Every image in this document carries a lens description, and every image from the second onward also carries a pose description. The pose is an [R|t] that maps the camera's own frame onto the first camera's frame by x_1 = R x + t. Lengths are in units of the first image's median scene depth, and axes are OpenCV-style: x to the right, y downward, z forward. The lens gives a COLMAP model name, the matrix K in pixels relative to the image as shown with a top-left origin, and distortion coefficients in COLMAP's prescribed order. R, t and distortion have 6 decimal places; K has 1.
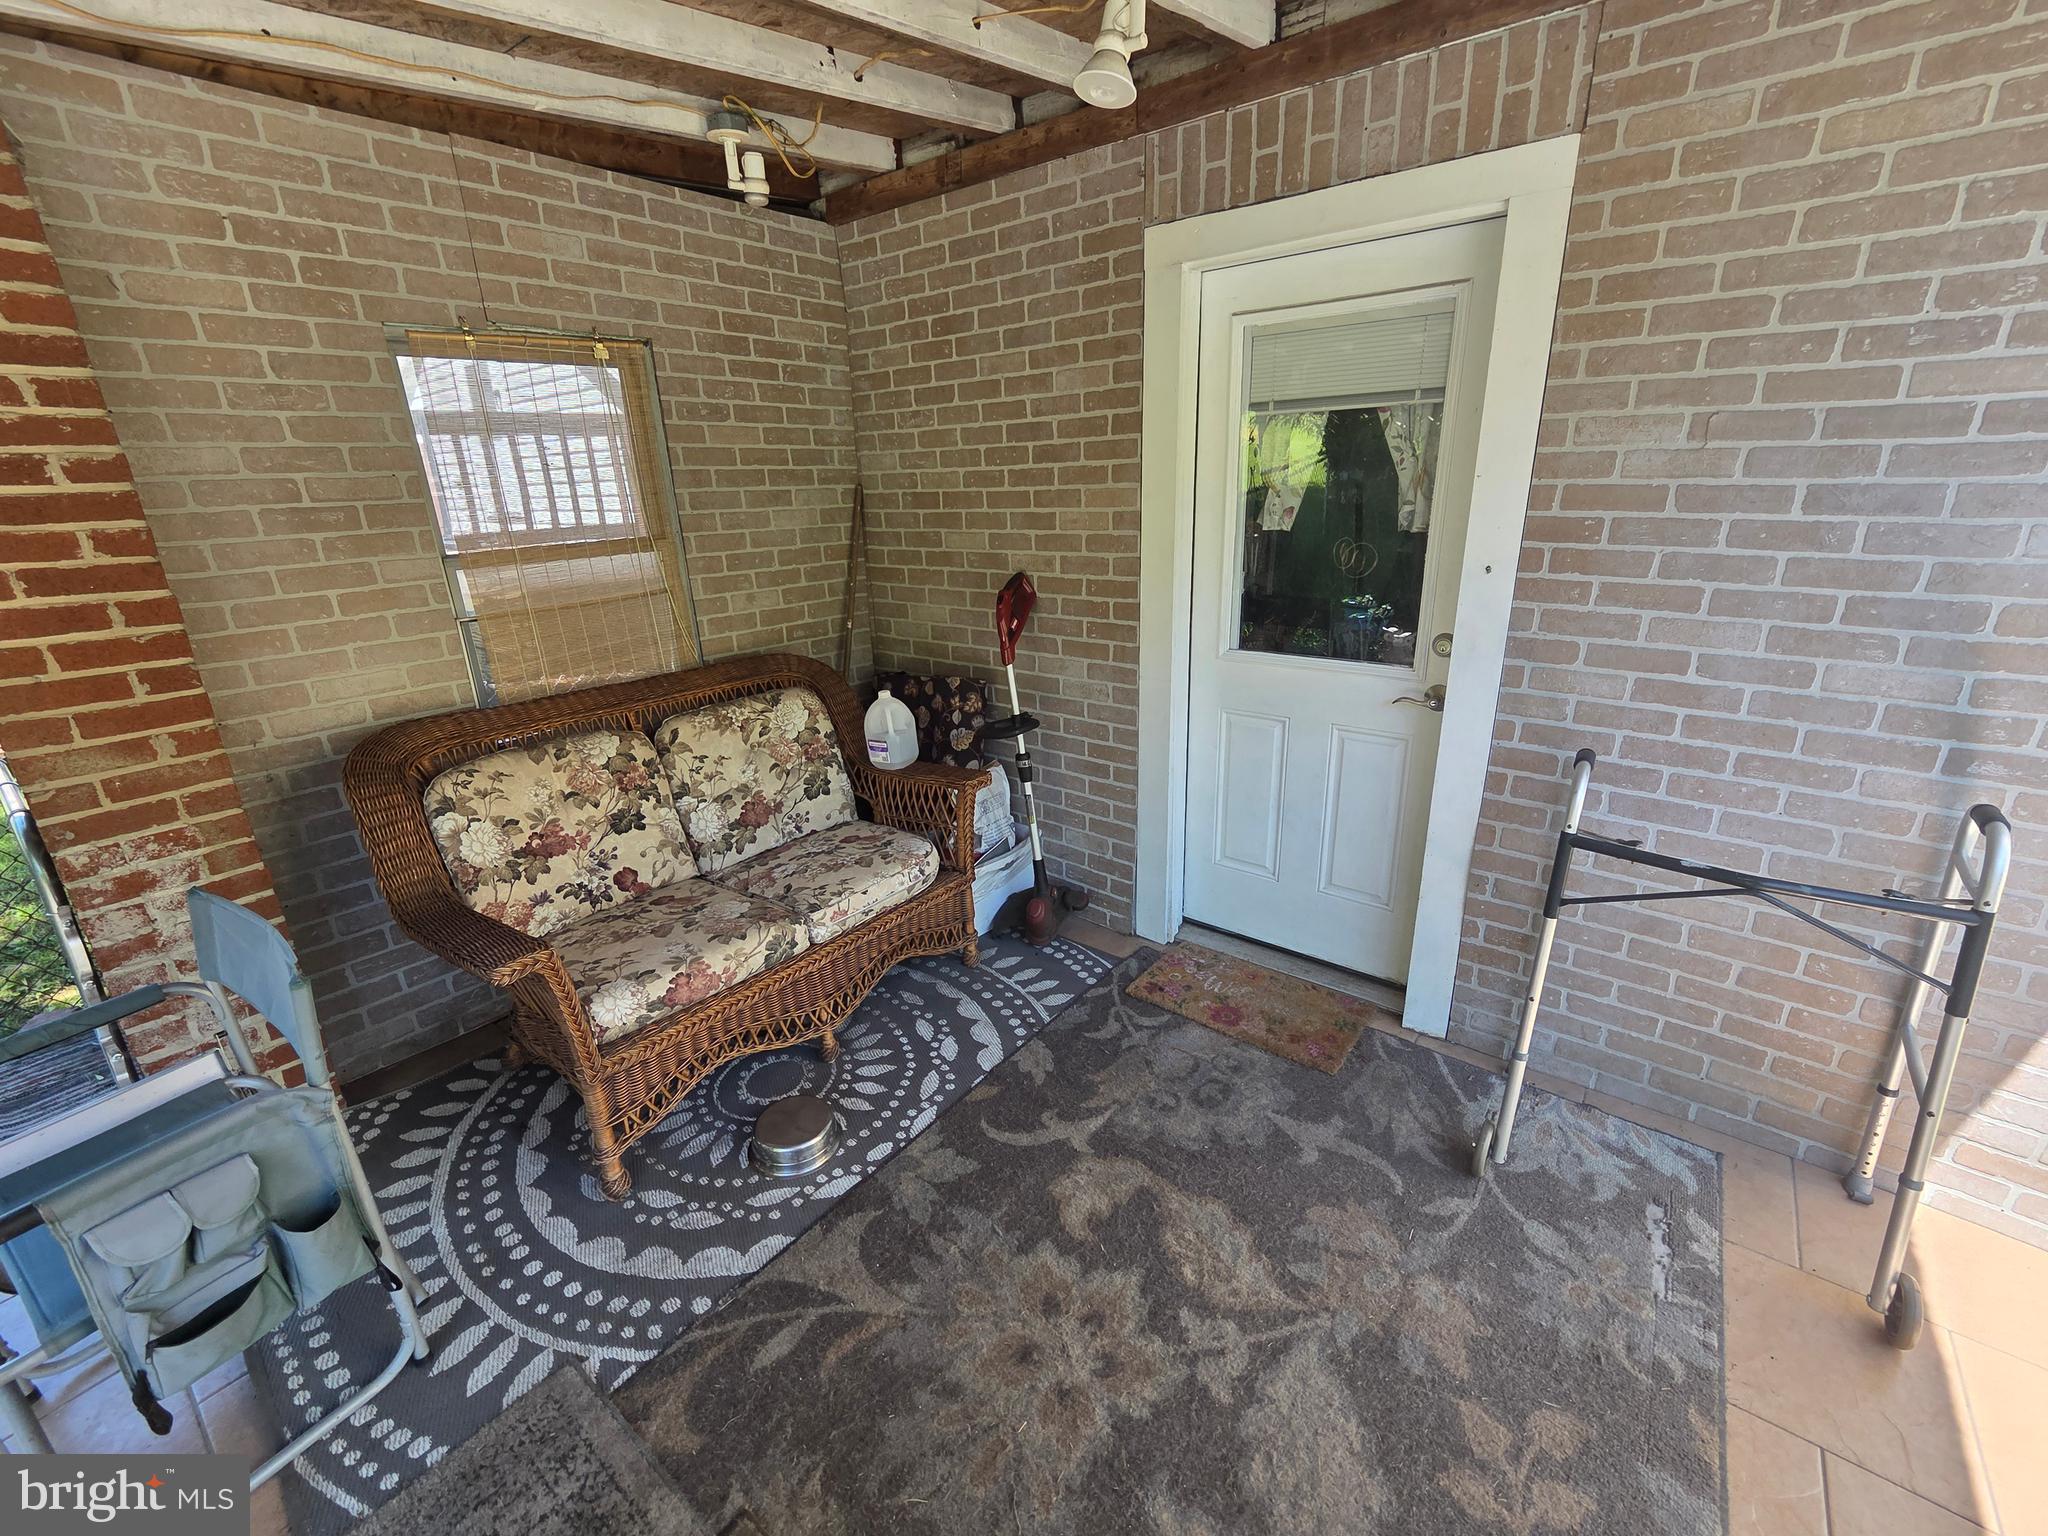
lens RADIAL K [[846.2, 0, 1027.2], [0, 846.2, 763.1], [0, 0, 1]] dist [-0.003334, -0.000438]
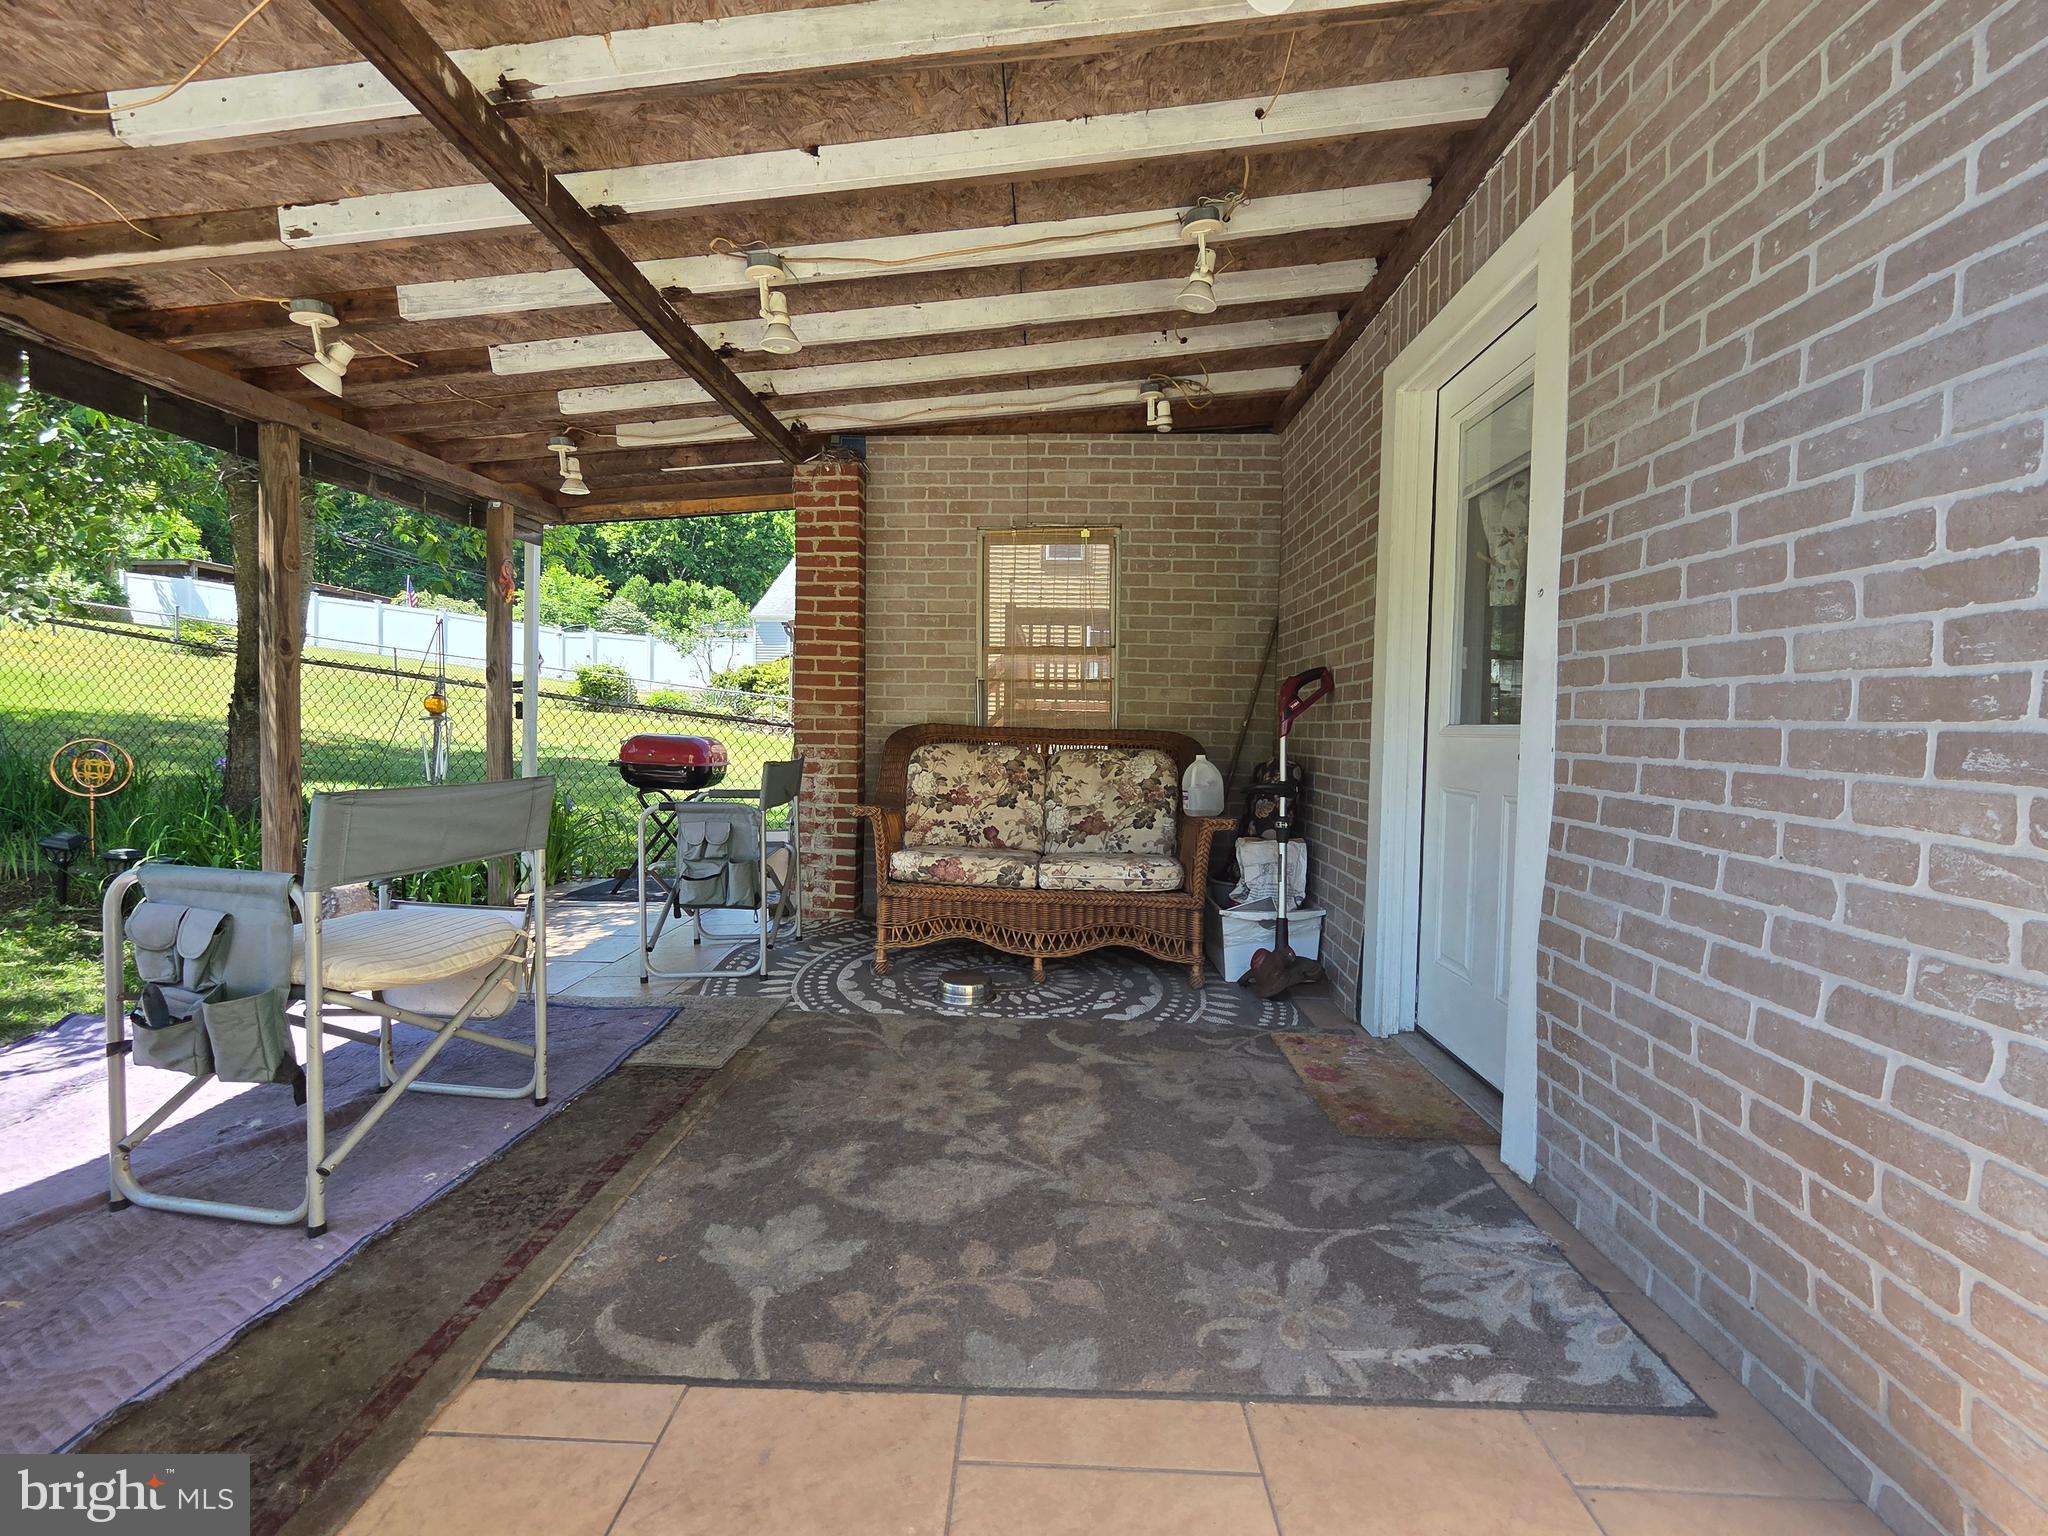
lens RADIAL K [[837.2, 0, 1026.4], [0, 837.2, 759.8], [0, 0, 1]] dist [-0.000771, -0.004072]
pose [[0.598318, 0.074365, -0.797800, 0.867672], [-0.290308, 0.948152, -0.129340, 0.205496], [0.746818, 0.308995, 0.588885, 0.090702]]
